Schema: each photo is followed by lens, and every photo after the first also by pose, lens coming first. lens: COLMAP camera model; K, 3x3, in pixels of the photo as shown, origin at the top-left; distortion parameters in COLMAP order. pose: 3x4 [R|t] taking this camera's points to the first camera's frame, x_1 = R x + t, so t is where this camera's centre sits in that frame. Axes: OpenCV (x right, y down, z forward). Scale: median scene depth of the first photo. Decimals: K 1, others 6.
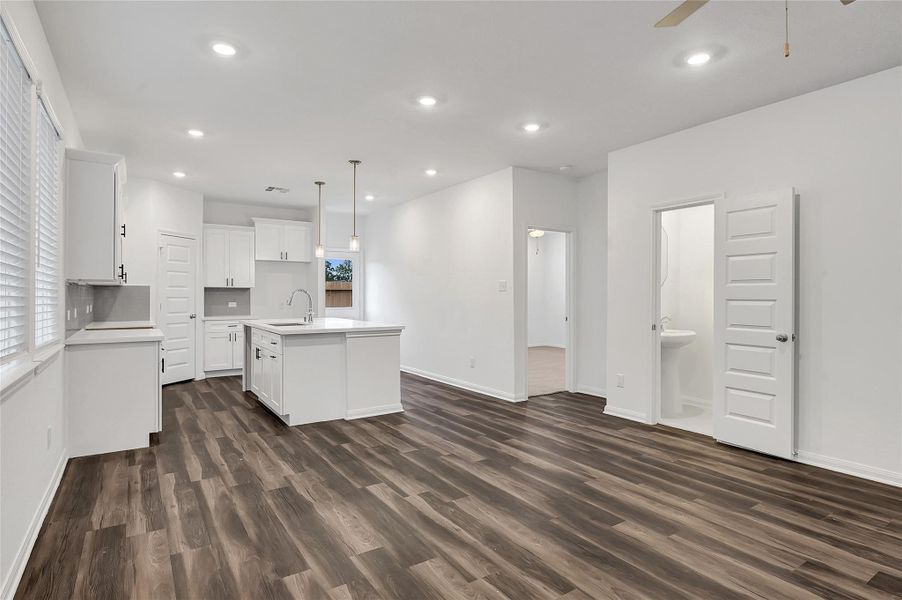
lens RADIAL K [[472.1, 0, 448.1], [0, 472.1, 293.7], [0, 0, 1]] dist [-0.002883, -0.000226]
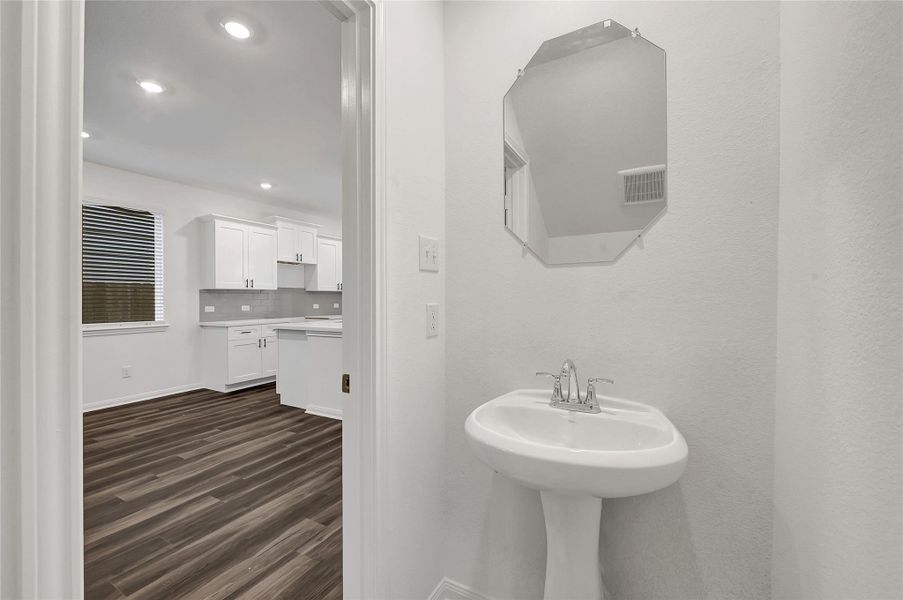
lens RADIAL K [[359.7, 0, 445.6], [0, 359.7, 302.3], [0, 0, 1]] dist [0.000592, 0.000093]
pose [[0.465887, 0.000514, -0.884844, 0.504869], [0.016861, 0.999813, 0.009458, 0.012631], [0.884684, -0.019326, 0.465791, 0.701761]]
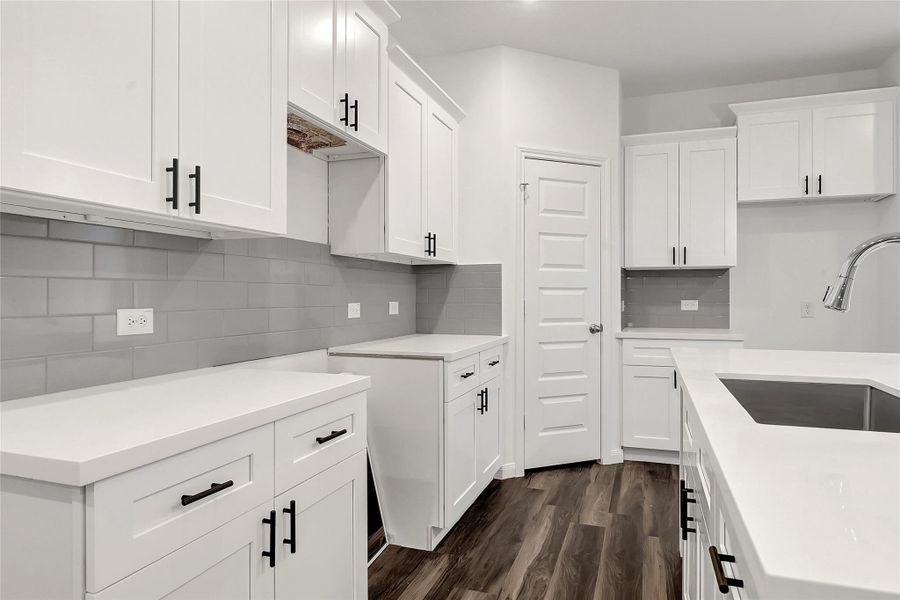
lens RADIAL K [[557.2, 0, 450.8], [0, 557.2, 296.1], [0, 0, 1]] dist [0.004080, -0.008442]
pose [[0.608607, 0.001189, -0.793471, -0.215962], [0.003992, 0.999982, 0.004560, 0.014332], [0.793462, -0.005943, 0.608591, 0.632053]]
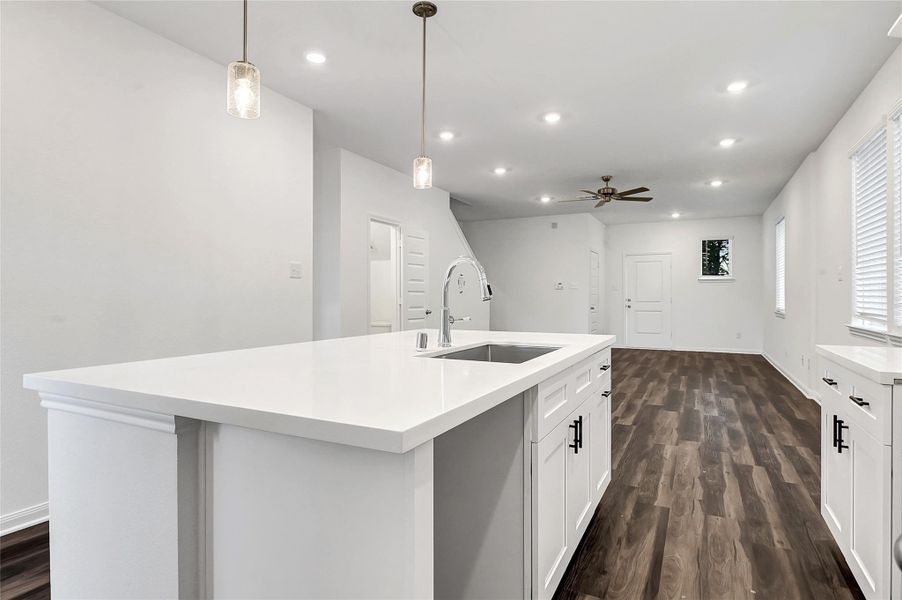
lens RADIAL K [[472.1, 0, 448.7], [0, 472.1, 295.2], [0, 0, 1]] dist [-0.002883, -0.000226]
pose [[-0.475327, -0.002019, 0.879807, -0.573631], [-0.010216, 0.999943, -0.003225, 0.018866], [-0.879750, -0.010521, -0.475320, 1.072997]]
